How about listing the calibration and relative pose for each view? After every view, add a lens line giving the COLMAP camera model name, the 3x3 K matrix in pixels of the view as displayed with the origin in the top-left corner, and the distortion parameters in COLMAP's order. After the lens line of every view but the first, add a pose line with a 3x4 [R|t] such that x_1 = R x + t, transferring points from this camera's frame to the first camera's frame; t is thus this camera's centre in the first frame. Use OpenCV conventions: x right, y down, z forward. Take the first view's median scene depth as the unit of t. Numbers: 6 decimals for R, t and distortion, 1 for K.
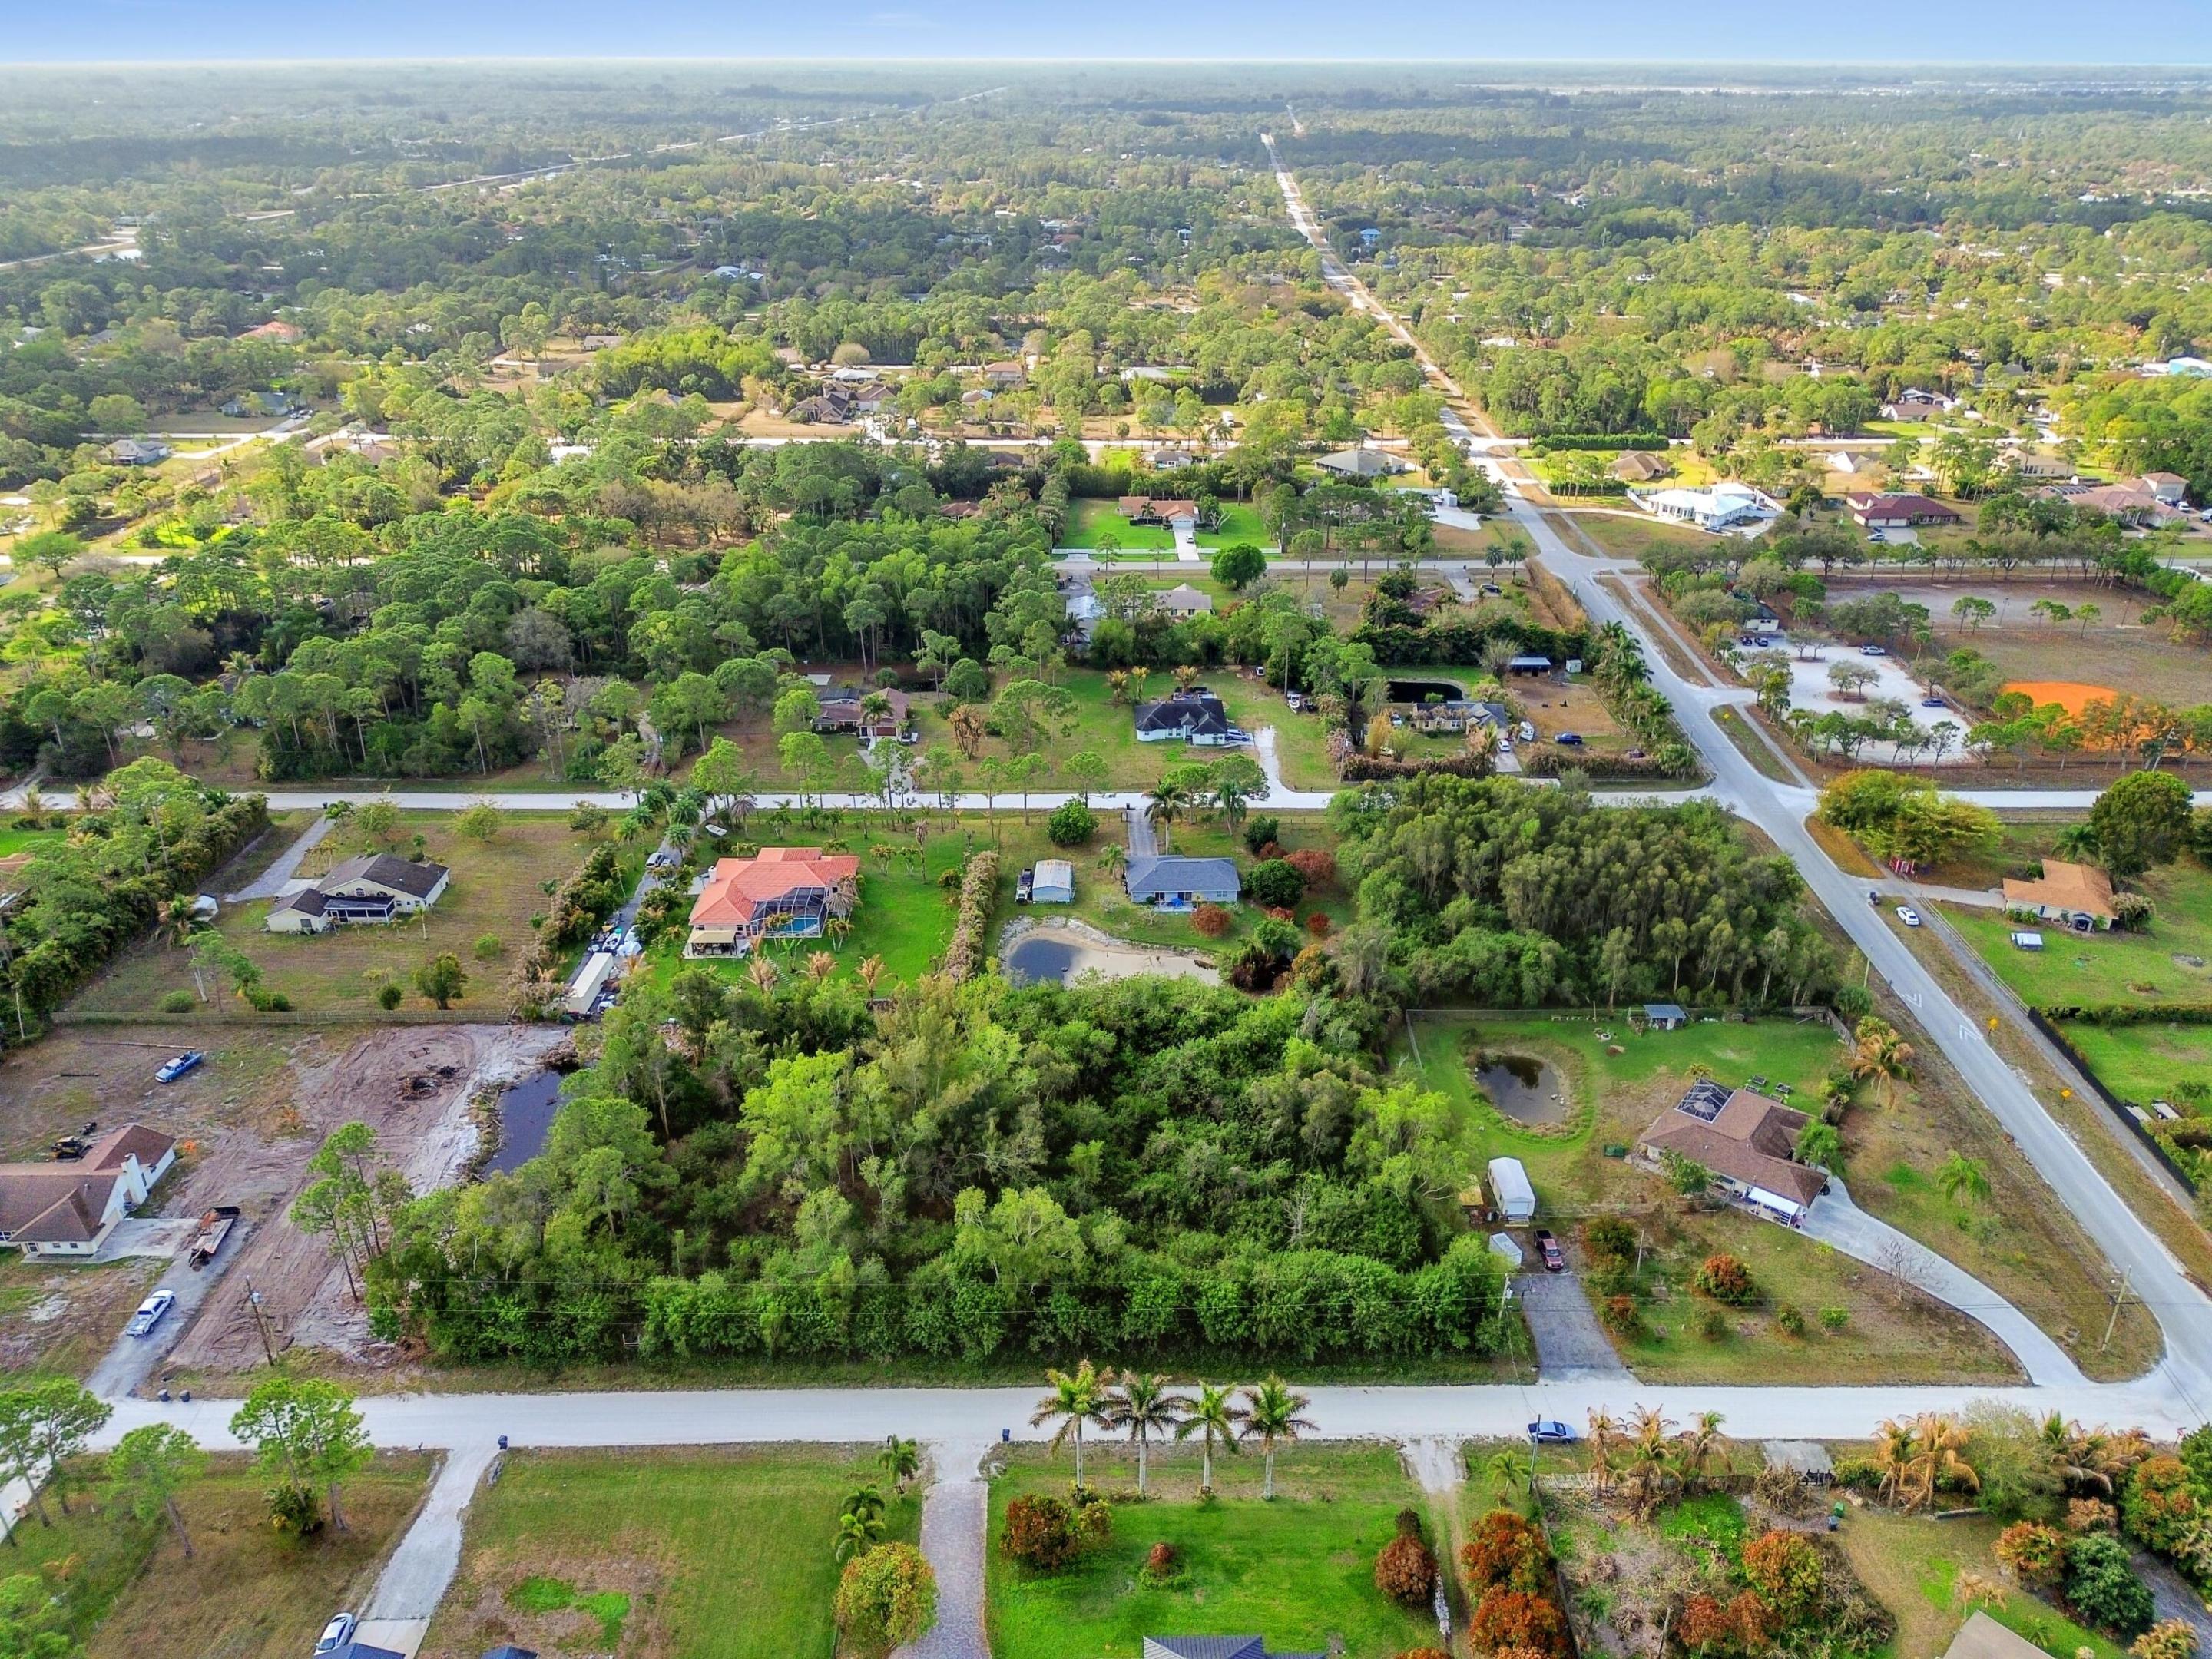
lens RADIAL K [[1573.1, 0, 1099.8], [0, 1573.1, 826.7], [0, 0, 1]] dist [0.067994, -0.083749]
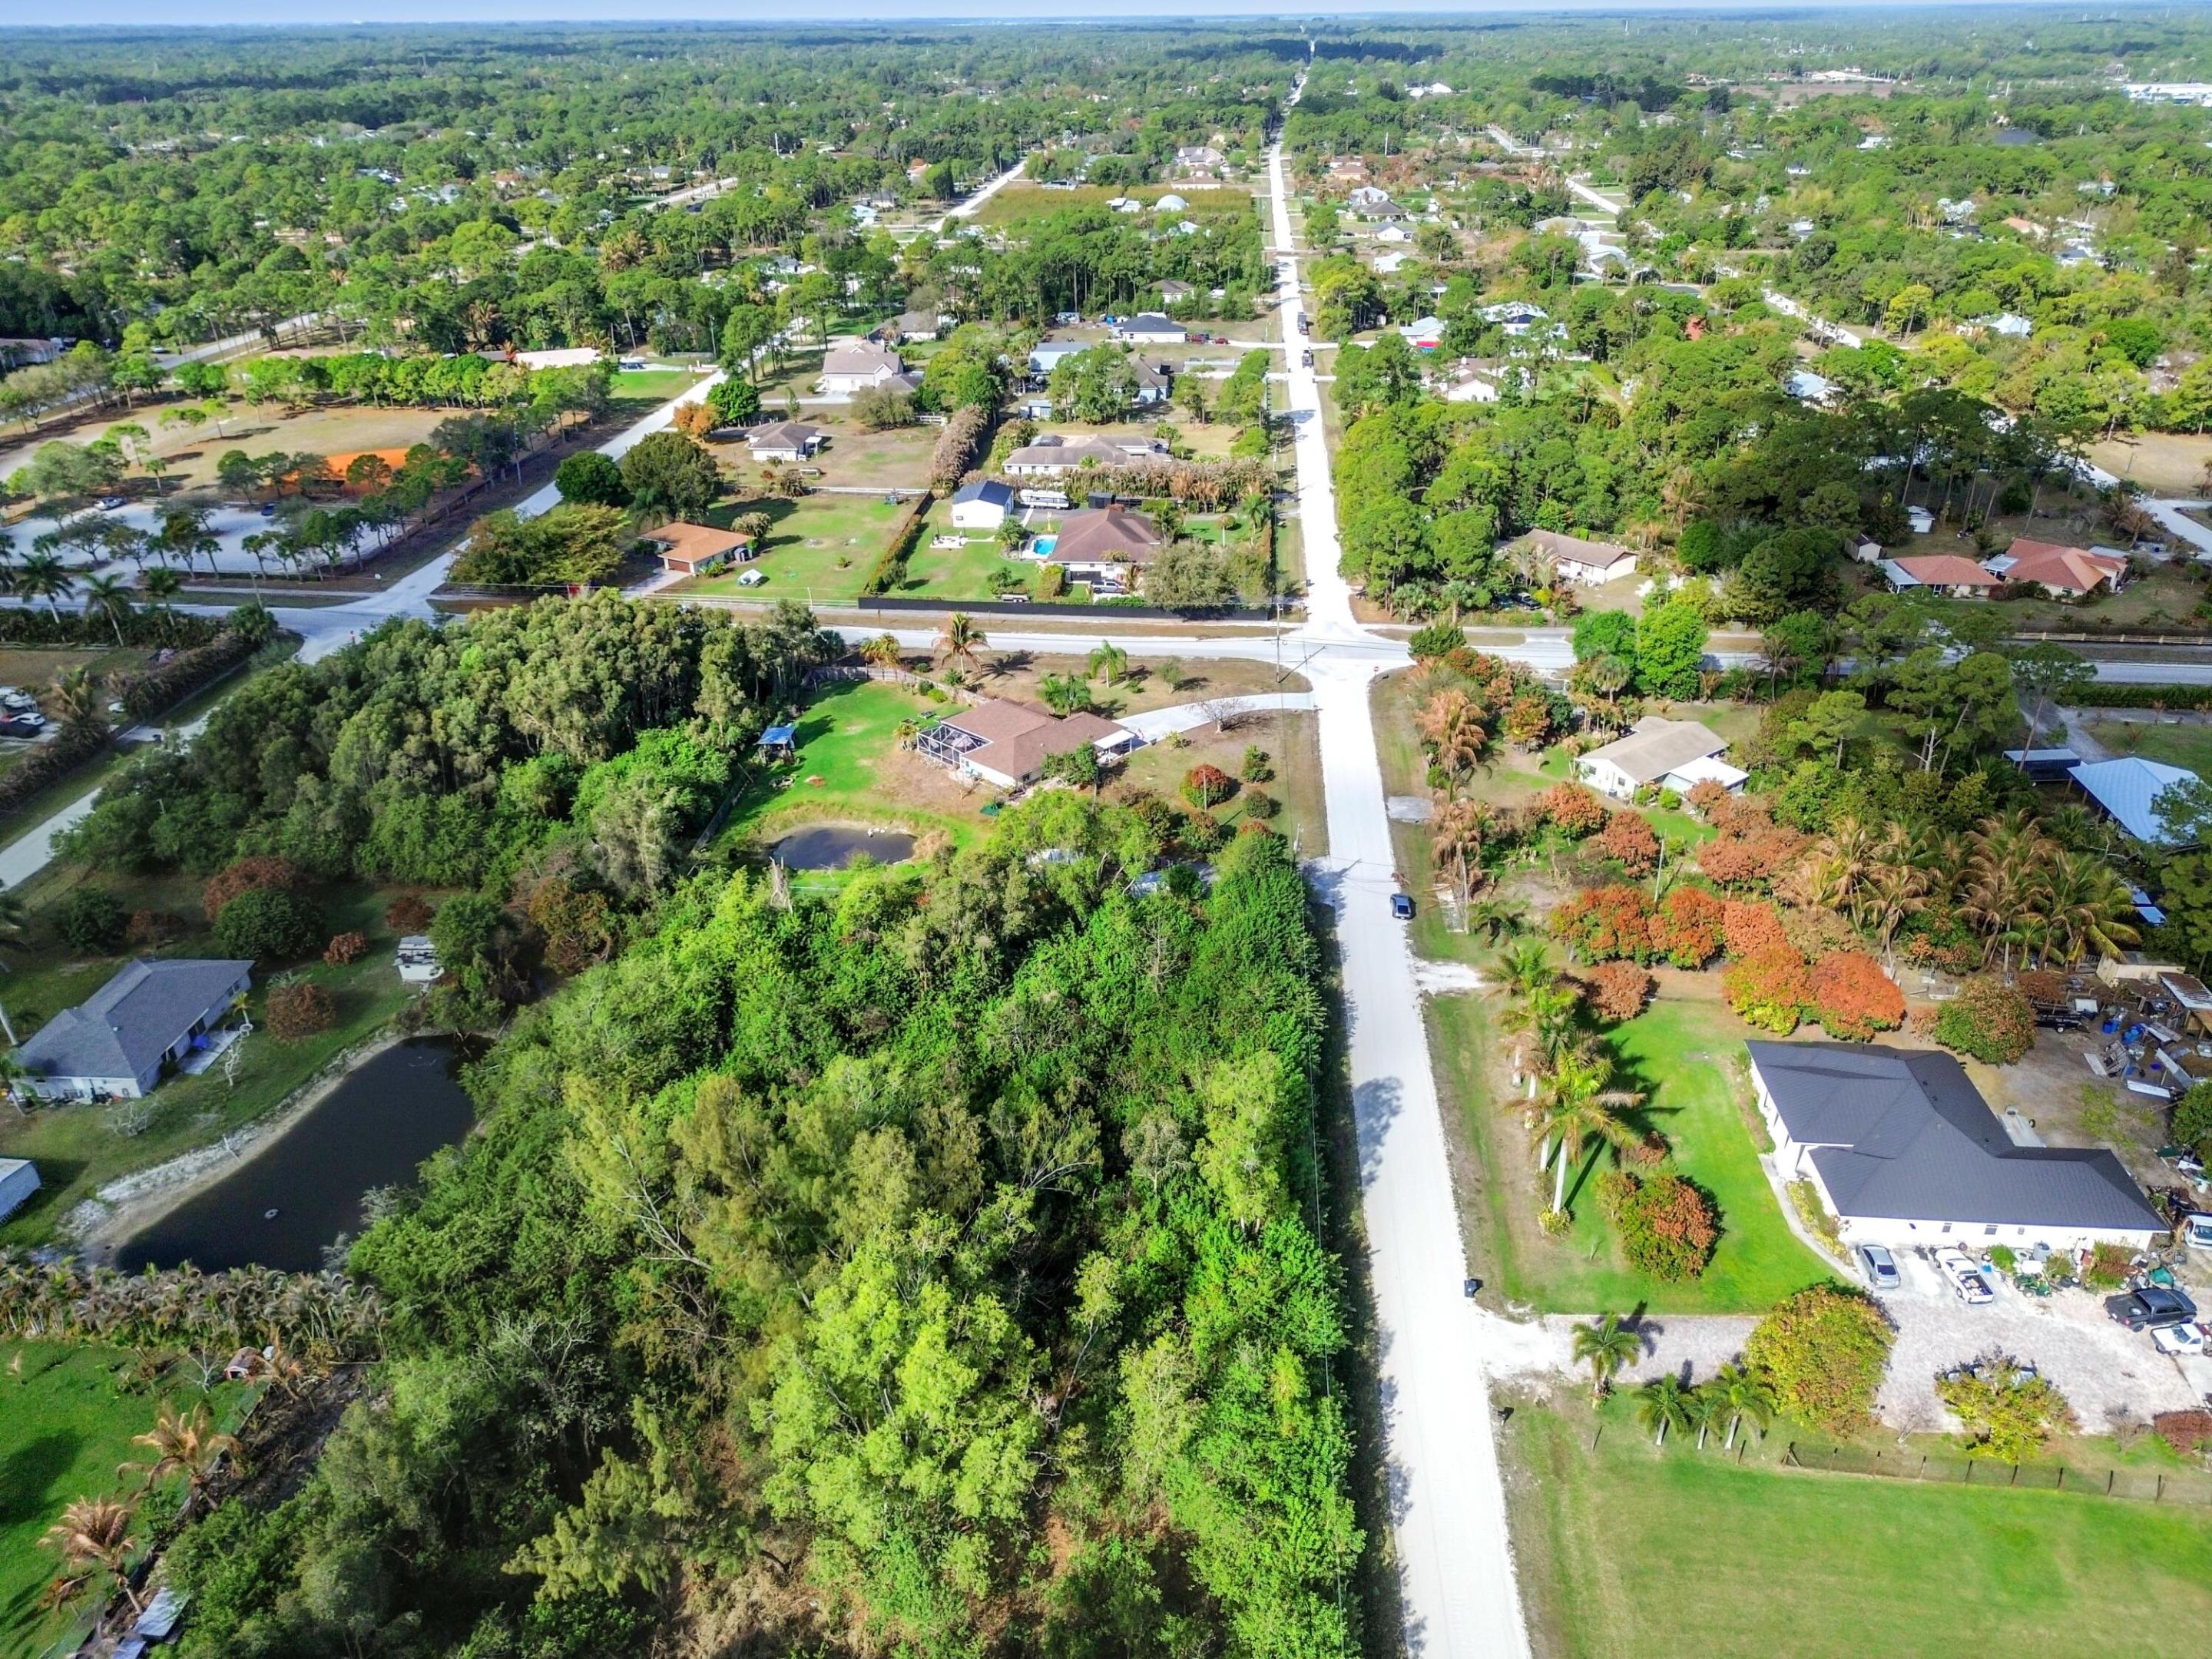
lens RADIAL K [[1573.1, 0, 1099.8], [0, 1573.1, 826.7], [0, 0, 1]] dist [0.067994, -0.083749]
pose [[0.081011, -0.455832, 0.886372, -0.456464], [0.442109, 0.813456, 0.377927, -0.099494], [-0.893296, 0.361257, 0.267426, 0.652492]]
